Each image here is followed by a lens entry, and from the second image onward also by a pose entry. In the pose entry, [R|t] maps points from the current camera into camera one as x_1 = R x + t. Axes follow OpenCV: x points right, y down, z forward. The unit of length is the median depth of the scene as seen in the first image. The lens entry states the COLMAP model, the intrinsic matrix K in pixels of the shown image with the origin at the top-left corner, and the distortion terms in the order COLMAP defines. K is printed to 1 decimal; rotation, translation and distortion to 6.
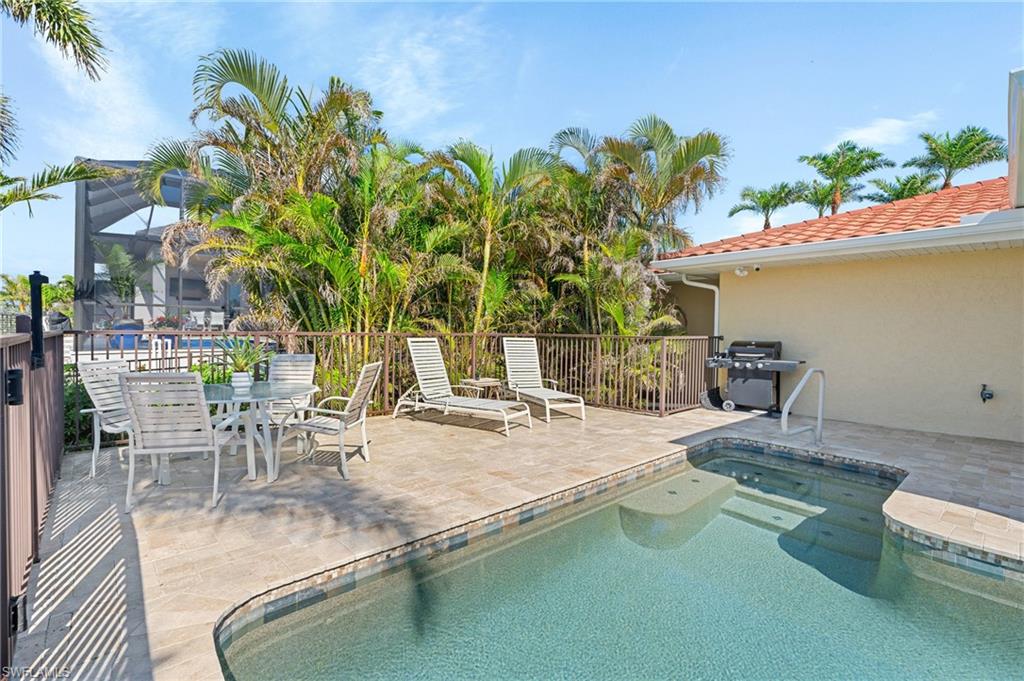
lens RADIAL K [[459.4, 0, 509.5], [0, 459.4, 338.3], [0, 0, 1]] dist [-0.003645, 0.000361]
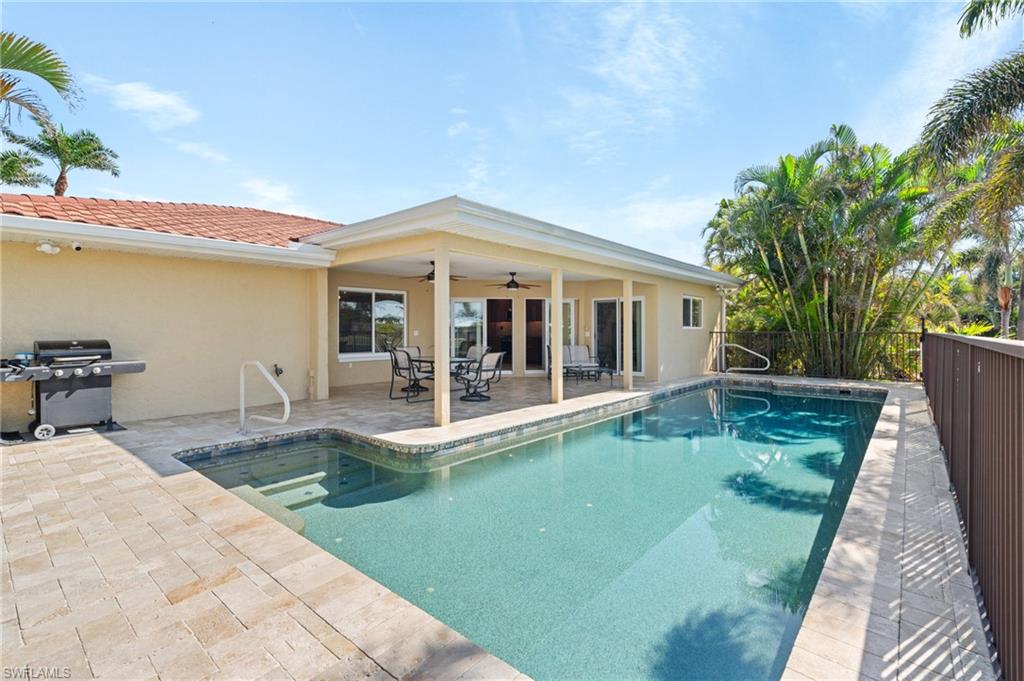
lens RADIAL K [[458.3, 0, 509.7], [0, 458.3, 341.2], [0, 0, 1]] dist [-0.003129, 0.000781]
pose [[-0.110062, -0.039212, 0.993151, -0.320661], [0.022032, 0.998880, 0.041879, -0.009102], [-0.993681, 0.026491, -0.109075, 0.357859]]
